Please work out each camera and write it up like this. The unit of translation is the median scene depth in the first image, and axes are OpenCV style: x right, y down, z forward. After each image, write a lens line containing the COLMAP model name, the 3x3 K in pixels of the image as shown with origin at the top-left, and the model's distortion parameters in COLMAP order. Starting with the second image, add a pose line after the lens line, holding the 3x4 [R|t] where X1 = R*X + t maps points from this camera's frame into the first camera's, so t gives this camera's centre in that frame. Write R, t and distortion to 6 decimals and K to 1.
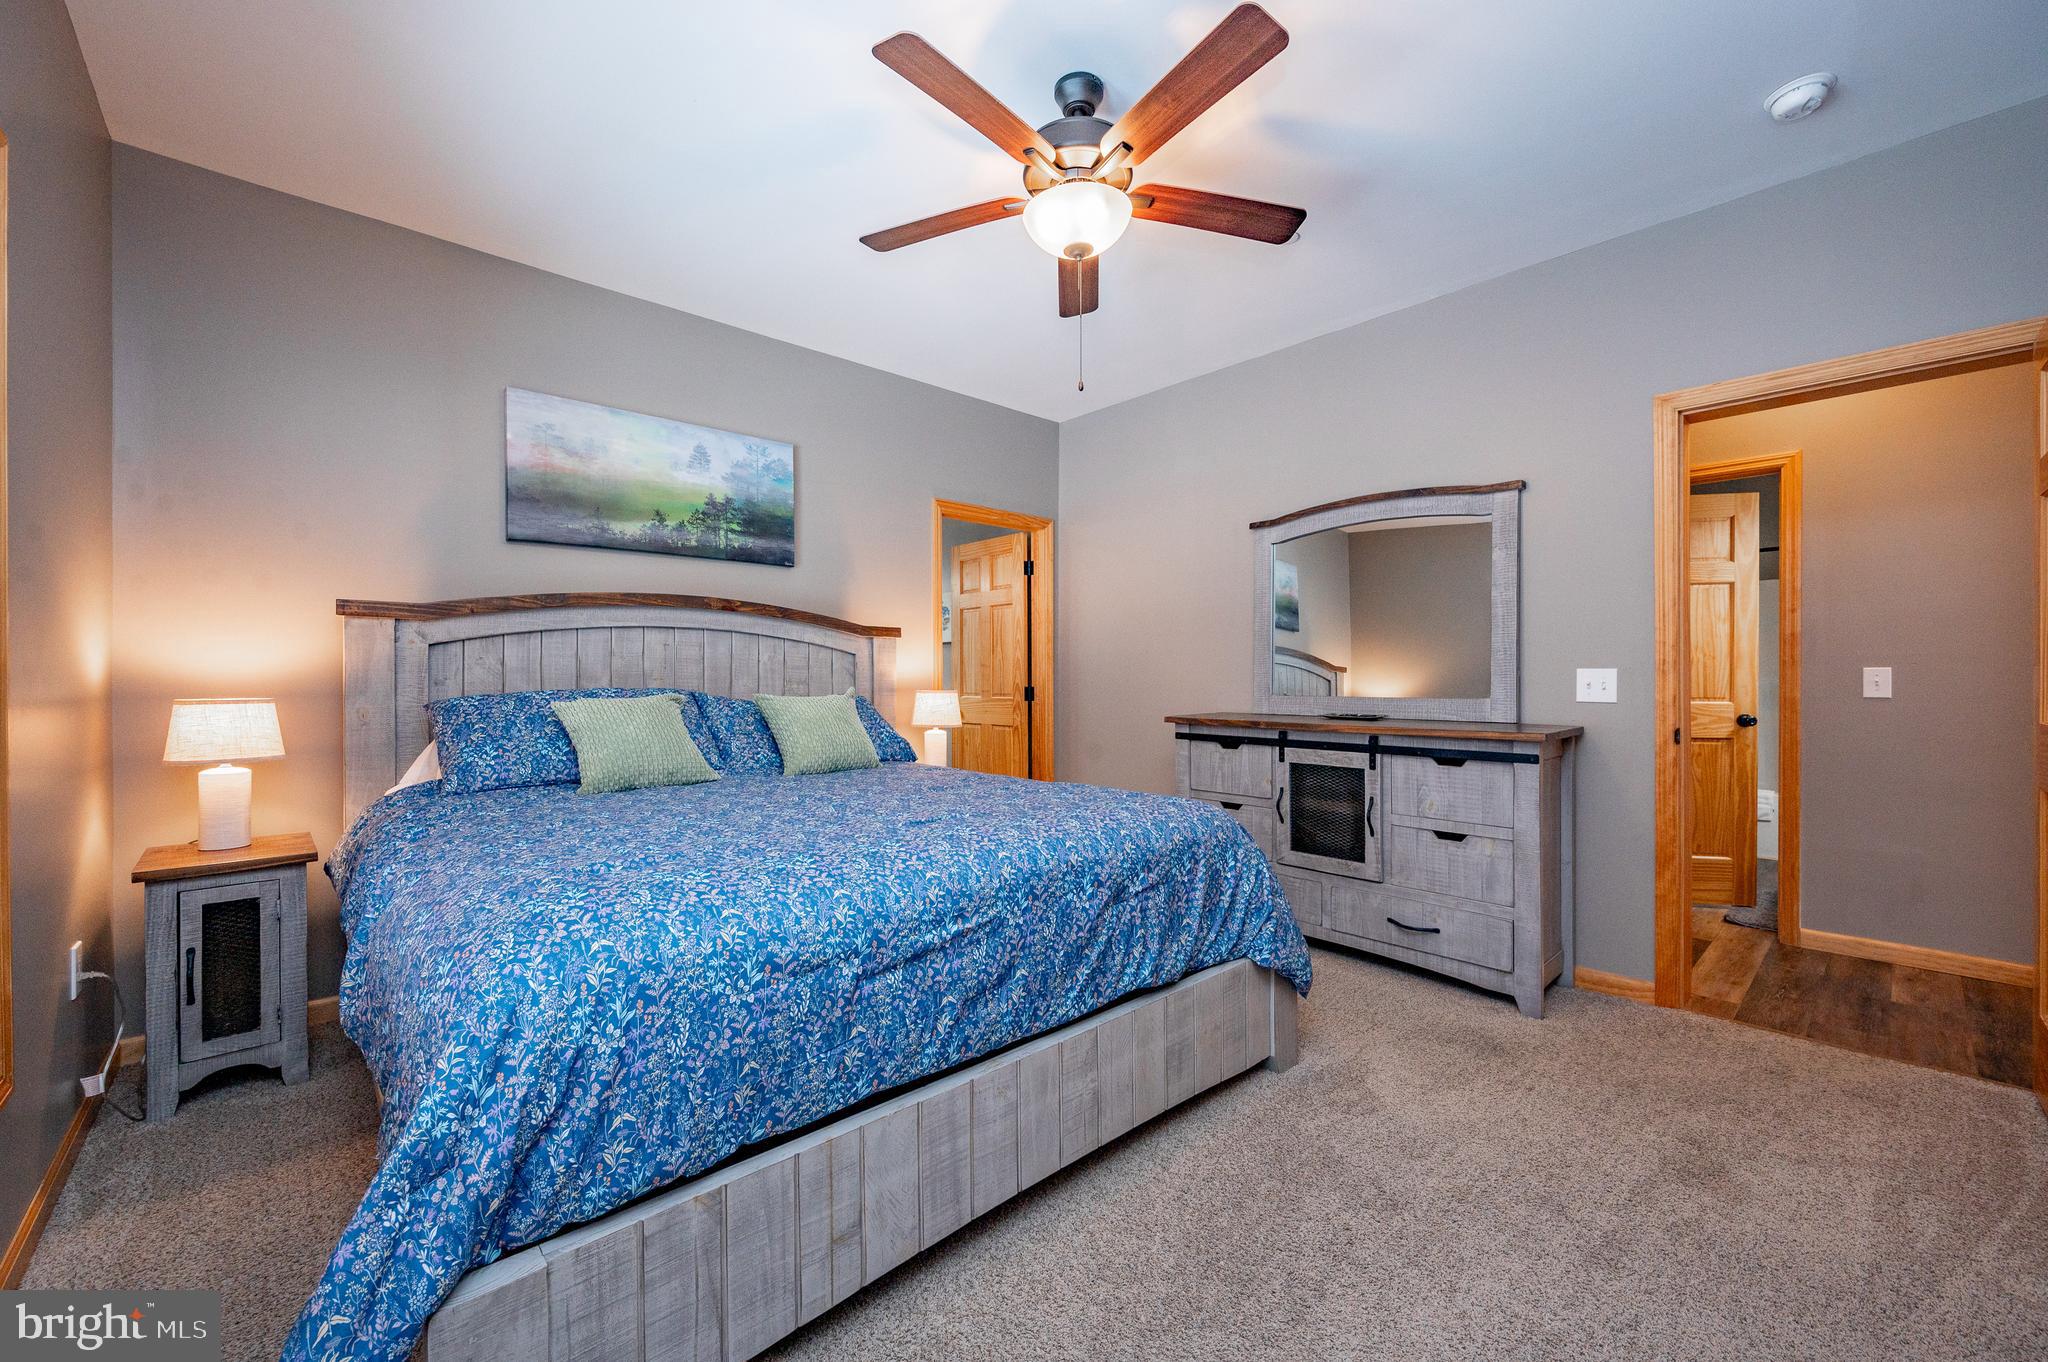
lens RADIAL K [[810.4, 0, 1033.1], [0, 810.4, 662.9], [0, 0, 1]] dist [-0.002249, -0.000254]
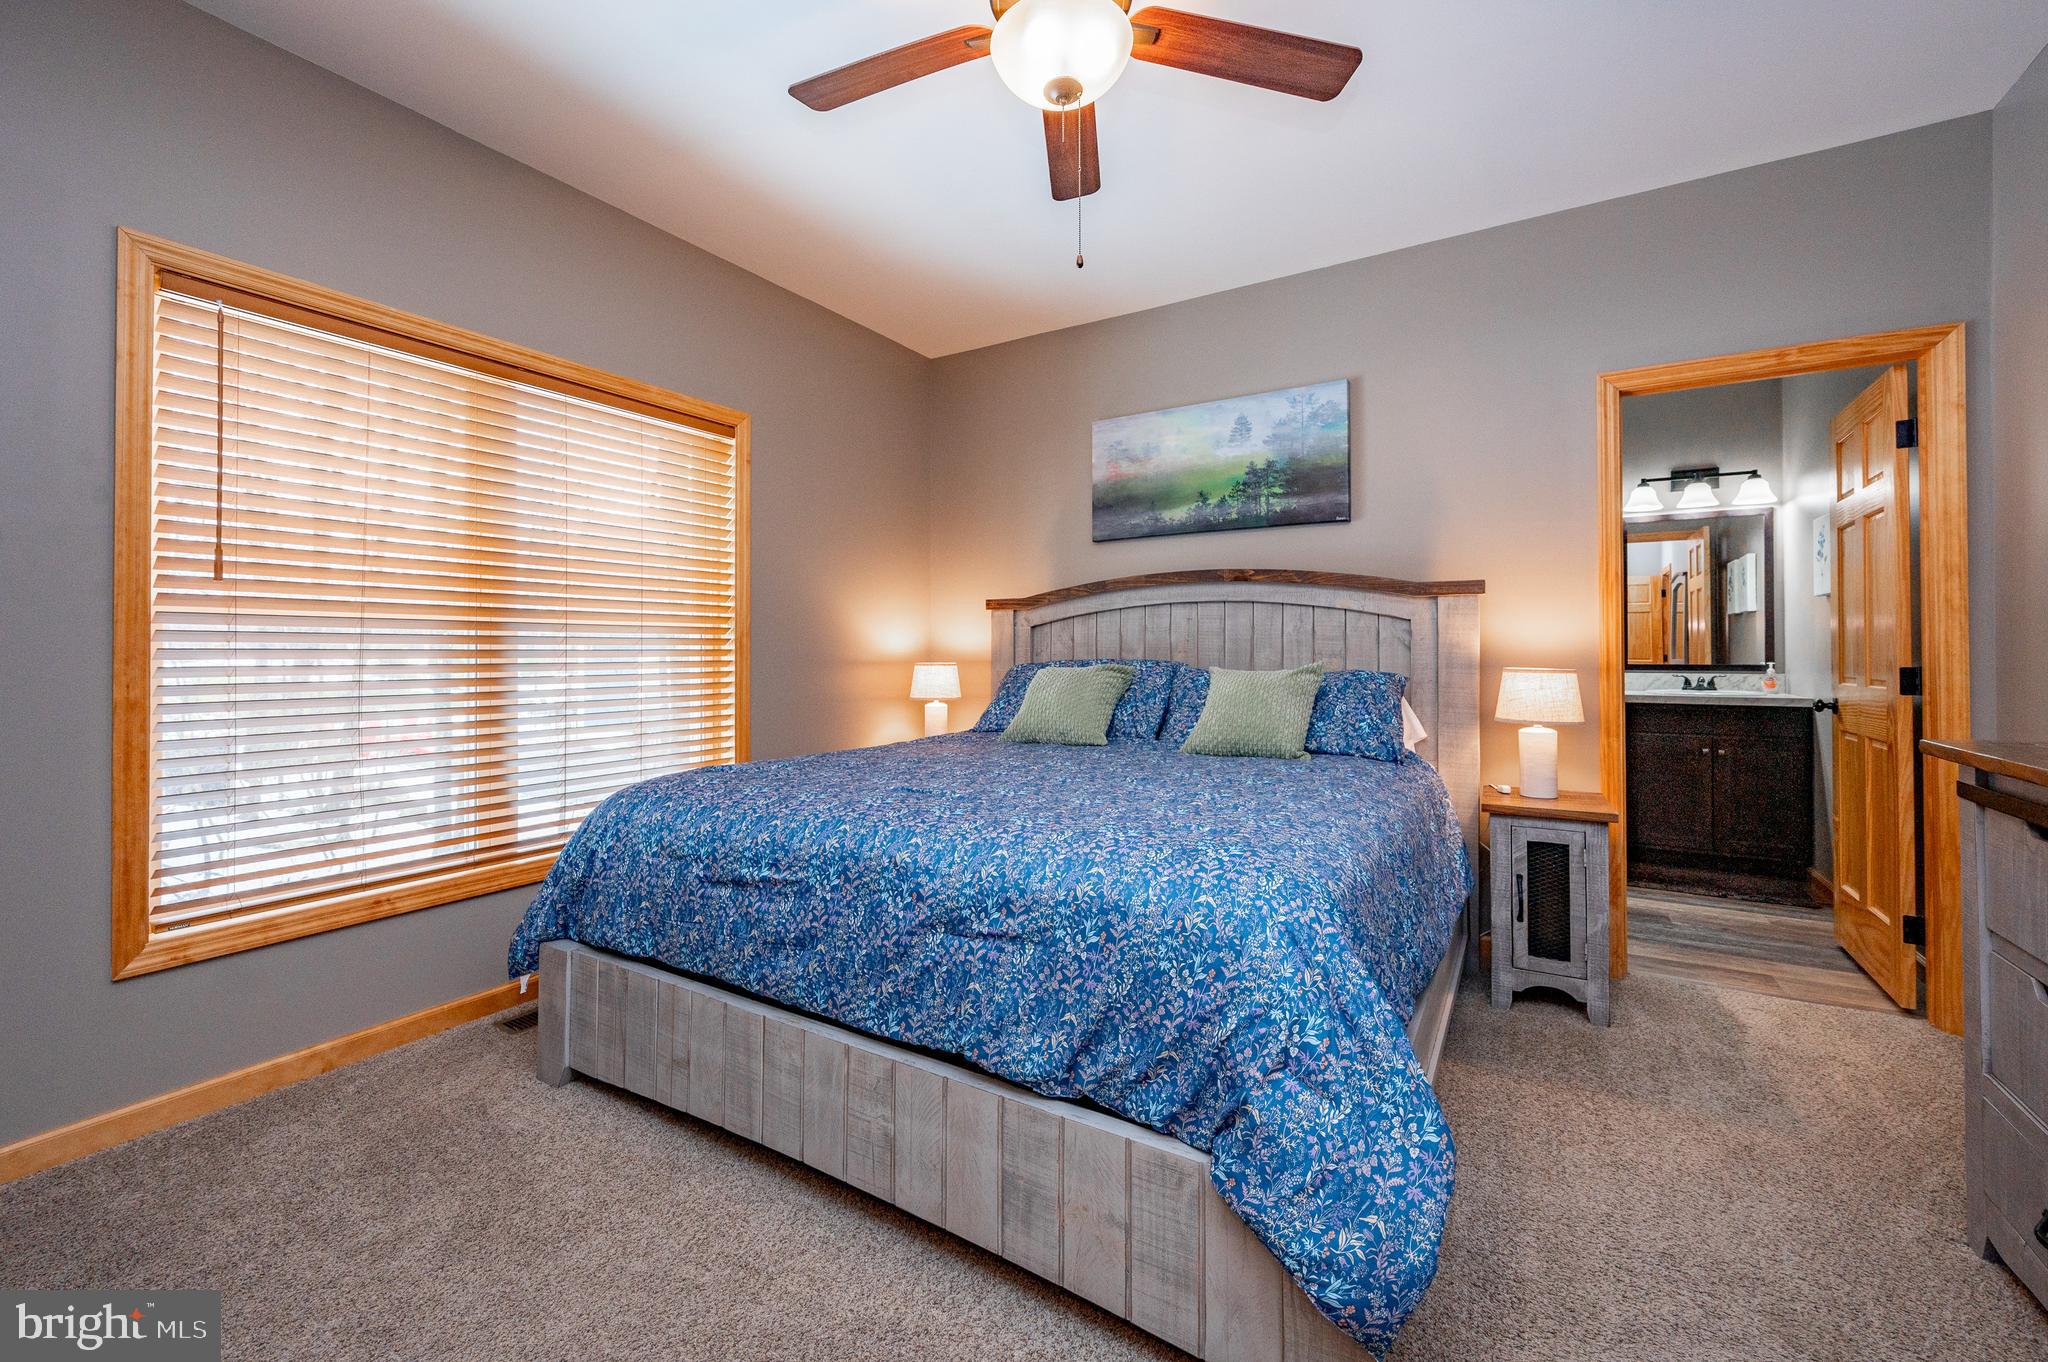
lens RADIAL K [[840.1, 0, 1017.1], [0, 840.1, 624.7], [0, 0, 1]] dist [-0.000383, -0.000041]
pose [[0.260984, -0.030606, -0.964858, 0.601176], [0.017692, 0.999481, -0.026918, 0.011431], [0.965181, -0.010045, 0.261390, 0.553390]]
